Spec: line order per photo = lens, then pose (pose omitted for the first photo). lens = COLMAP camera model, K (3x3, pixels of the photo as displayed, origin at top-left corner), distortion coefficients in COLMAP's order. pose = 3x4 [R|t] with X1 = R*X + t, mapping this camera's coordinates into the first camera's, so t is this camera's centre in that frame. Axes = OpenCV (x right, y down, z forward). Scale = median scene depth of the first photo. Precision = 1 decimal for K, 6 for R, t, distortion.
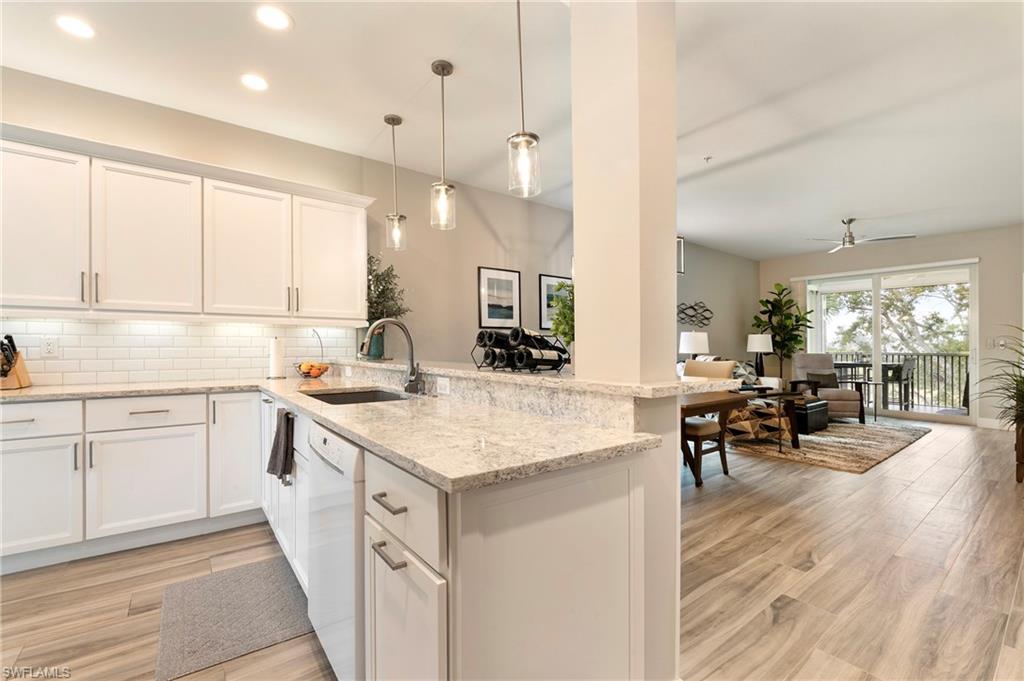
lens RADIAL K [[439.0, 0, 511.6], [0, 439.0, 342.0], [0, 0, 1]] dist [-0.013584, -0.000973]
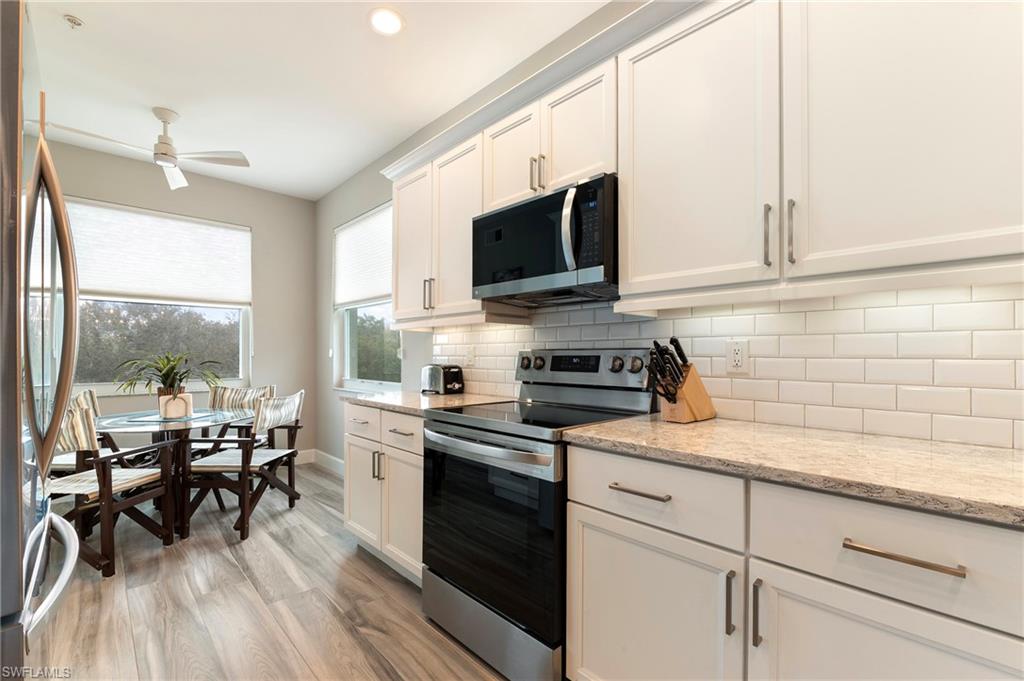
lens RADIAL K [[439.0, 0, 516.1], [0, 439.0, 353.1], [0, 0, 1]] dist [-0.013584, -0.000973]
pose [[0.111071, 0.001733, -0.993811, -0.546092], [0.008310, 0.999962, 0.002672, 0.002924], [0.993778, -0.008555, 0.111052, 0.682902]]
